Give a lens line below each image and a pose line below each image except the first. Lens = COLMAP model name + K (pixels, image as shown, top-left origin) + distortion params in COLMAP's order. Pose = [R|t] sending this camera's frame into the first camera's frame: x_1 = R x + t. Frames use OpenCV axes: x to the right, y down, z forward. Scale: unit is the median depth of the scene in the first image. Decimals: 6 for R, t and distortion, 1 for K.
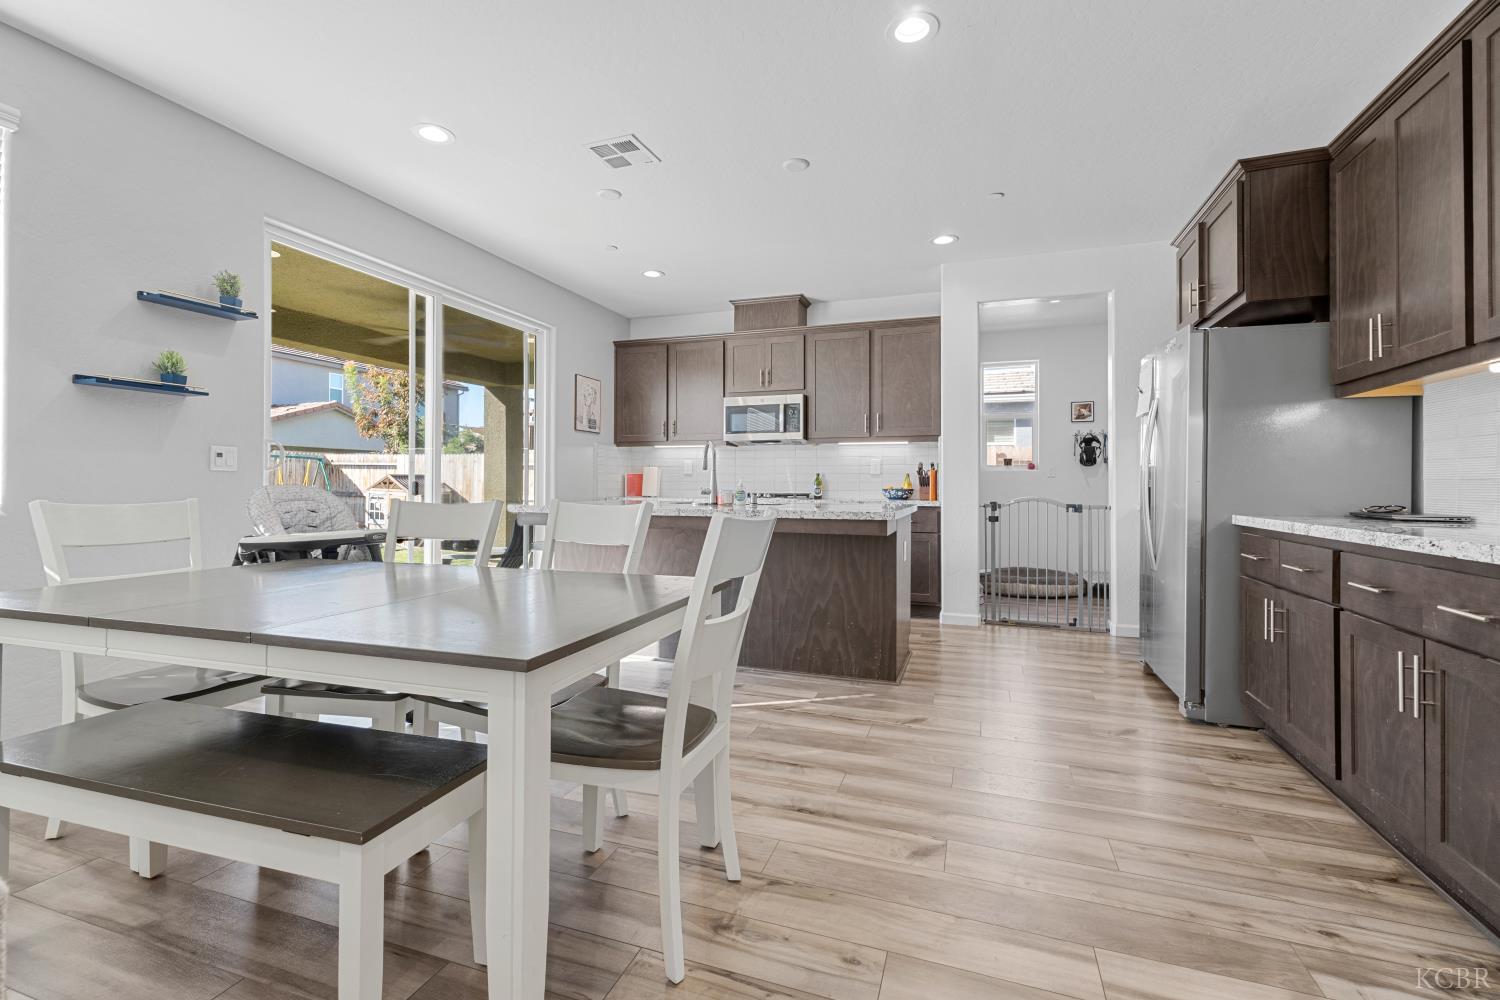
lens RADIAL K [[679.5, 0, 729.4], [0, 679.5, 487.4], [0, 0, 1]] dist [0.013333, -0.002493]
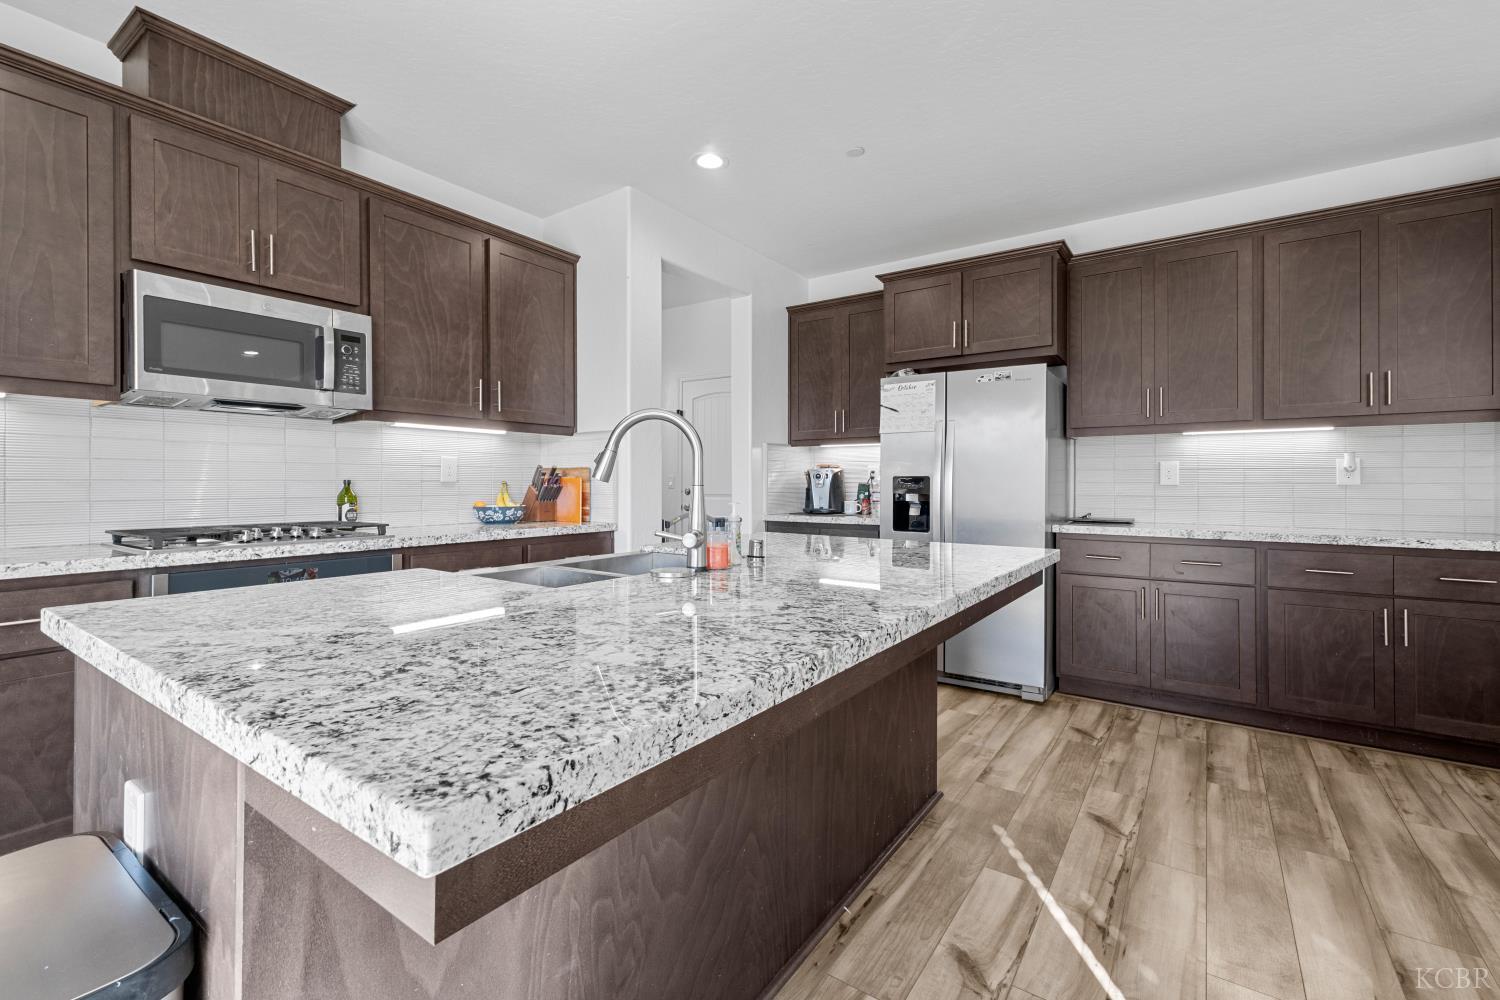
lens RADIAL K [[679.5, 0, 753.1], [0, 679.5, 491.4], [0, 0, 1]] dist [0.013333, -0.002493]
pose [[0.265704, -0.016995, 0.963905, -0.492139], [0.014800, 0.999799, 0.013548, -0.029633], [-0.963941, 0.010666, 0.265902, 1.072429]]
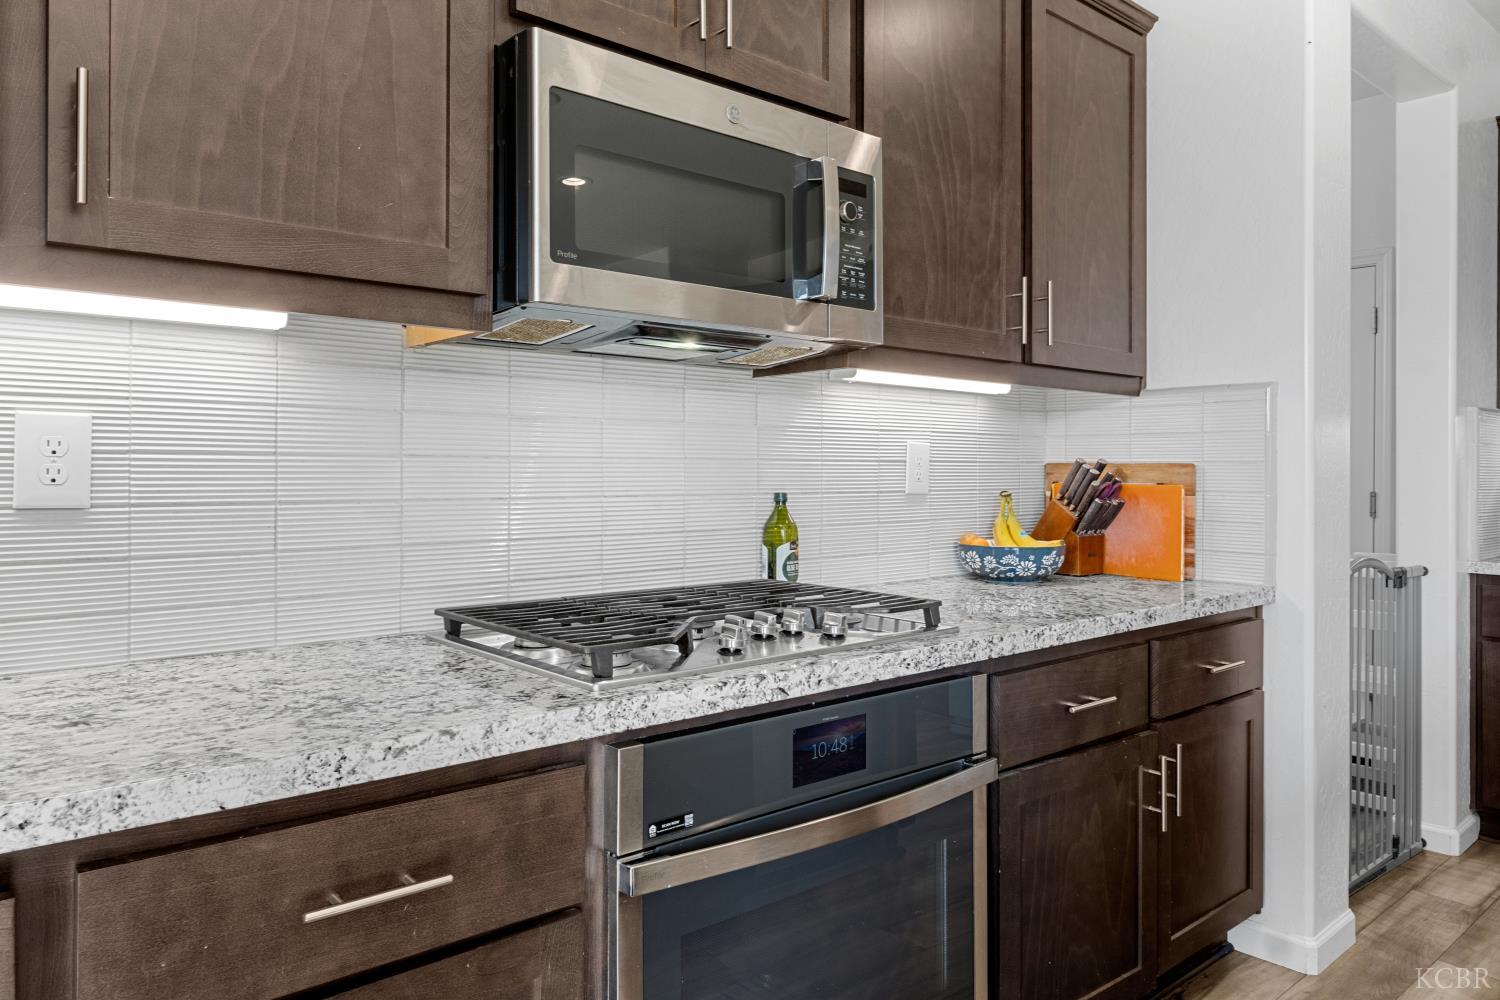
lens RADIAL K [[1039.7, 0, 747.1], [0, 1039.7, 488.0], [0, 0, 1]] dist [0.001128, -0.000579]
pose [[0.492389, -0.020627, 0.870131, -0.352675], [0.009442, 0.999787, 0.018357, -0.056151], [-0.870324, -0.000823, 0.492479, 1.519916]]
